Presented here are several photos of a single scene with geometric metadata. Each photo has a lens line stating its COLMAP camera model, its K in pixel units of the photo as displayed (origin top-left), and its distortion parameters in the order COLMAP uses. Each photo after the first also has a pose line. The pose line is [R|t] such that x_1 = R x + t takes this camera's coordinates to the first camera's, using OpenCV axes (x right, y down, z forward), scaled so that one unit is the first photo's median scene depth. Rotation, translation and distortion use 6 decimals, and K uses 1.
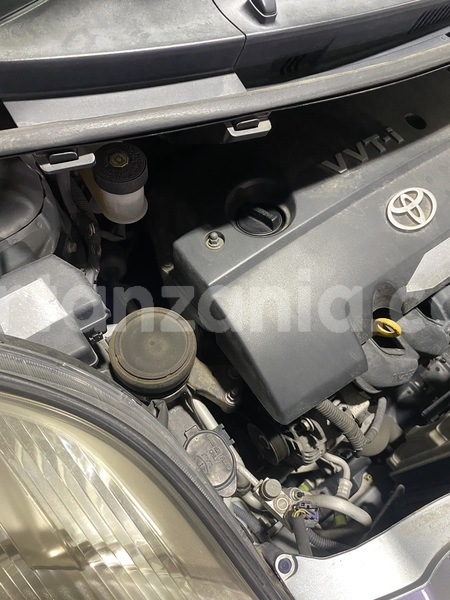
lens RADIAL K [[451.4, 0, 225.0], [0, 451.4, 300.0], [0, 0, 1]] dist [0.050993, -0.076767]
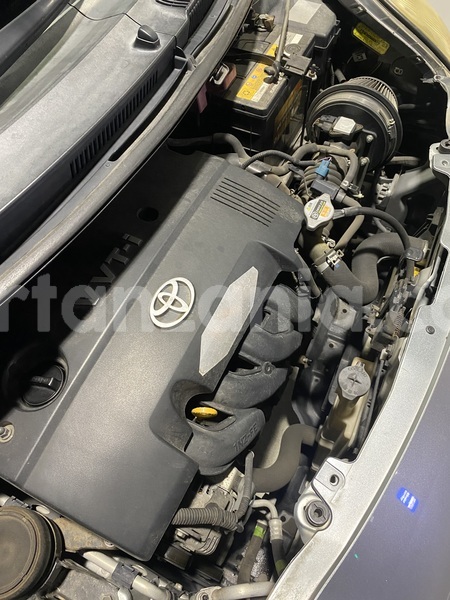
lens RADIAL K [[451.4, 0, 225.0], [0, 451.4, 300.0], [0, 0, 1]] dist [0.050993, -0.076767]
pose [[0.874715, -0.472954, 0.105776, 0.405010], [0.474269, 0.880269, 0.013957, -0.159719], [-0.099713, 0.037958, 0.994292, -0.066196]]
